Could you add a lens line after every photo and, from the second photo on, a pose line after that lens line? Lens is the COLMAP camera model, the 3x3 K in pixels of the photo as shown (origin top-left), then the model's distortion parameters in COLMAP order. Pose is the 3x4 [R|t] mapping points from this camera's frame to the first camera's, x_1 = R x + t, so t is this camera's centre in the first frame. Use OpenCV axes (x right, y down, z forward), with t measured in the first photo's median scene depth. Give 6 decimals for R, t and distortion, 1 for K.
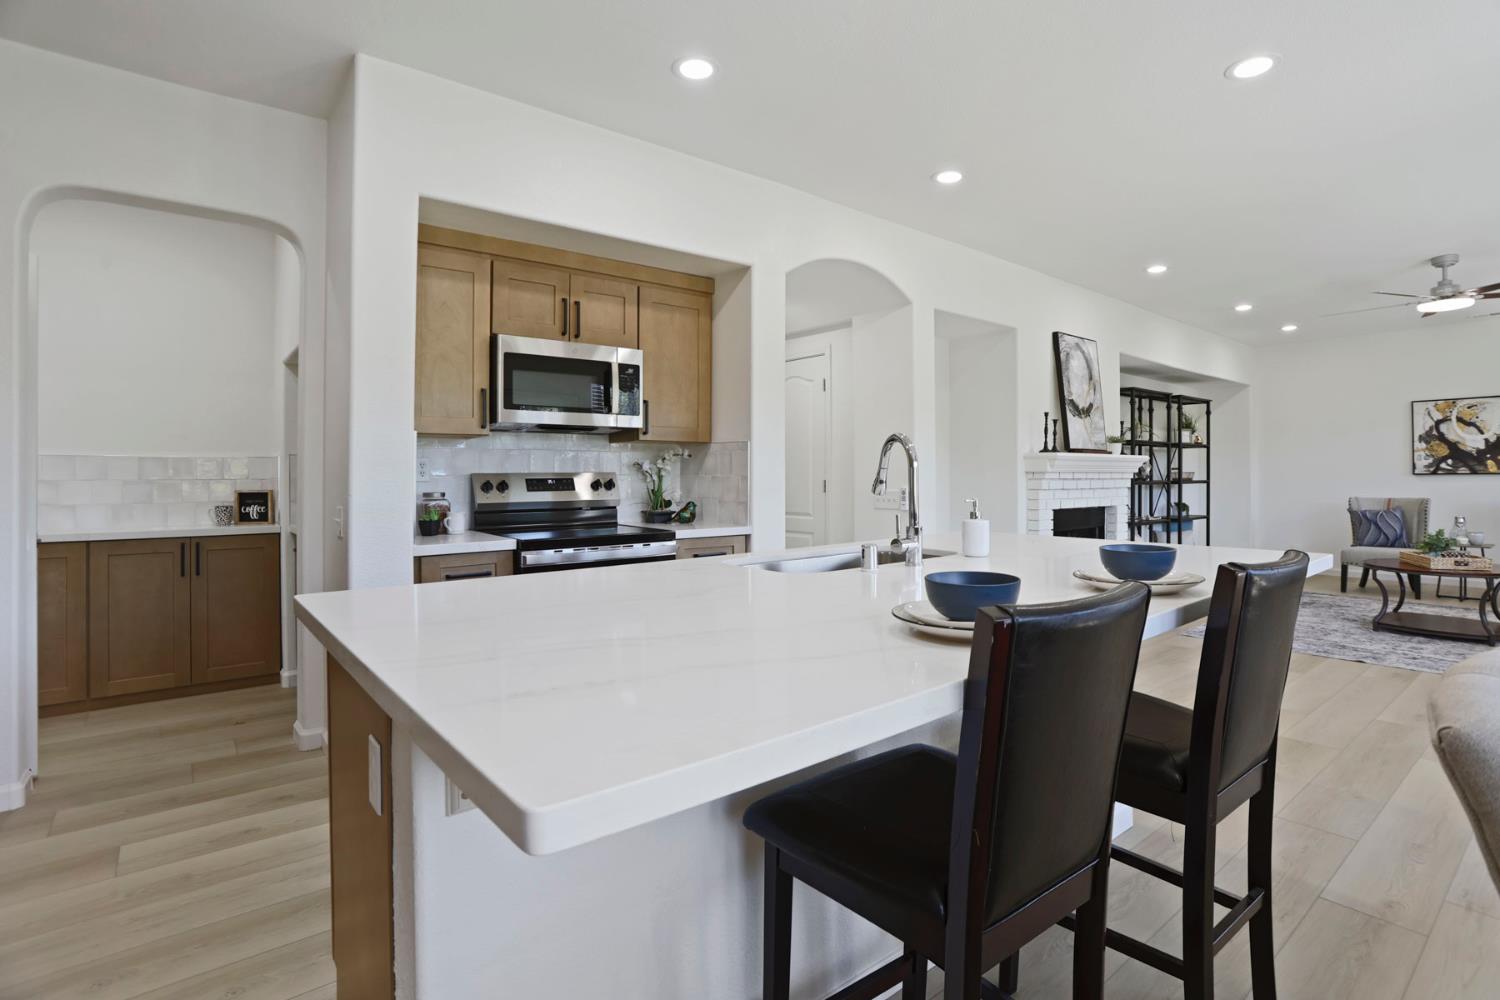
lens RADIAL K [[729.0, 0, 747.5], [0, 729.0, 477.1], [0, 0, 1]] dist [-0.035349, 0.008370]
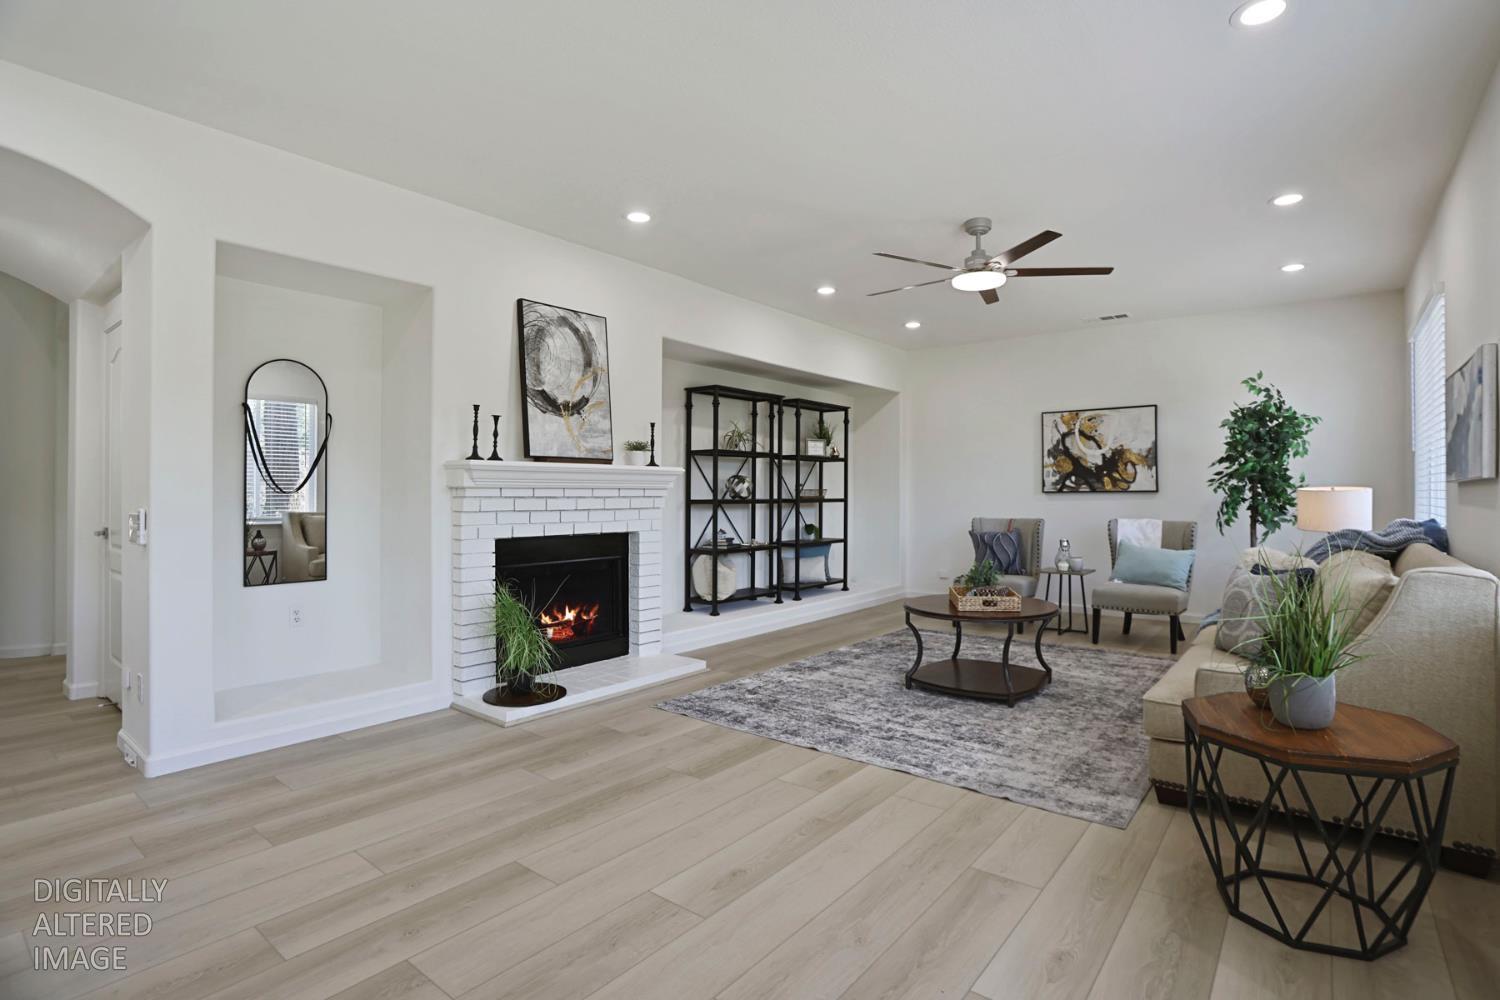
lens RADIAL K [[729.0, 0, 749.7], [0, 729.0, 494.5], [0, 0, 1]] dist [-0.035349, 0.008370]
pose [[0.978137, 0.002576, 0.207945, 0.395429], [-0.002880, 0.999995, 0.001162, -0.001082], [-0.207941, -0.001736, 0.978140, 0.176550]]
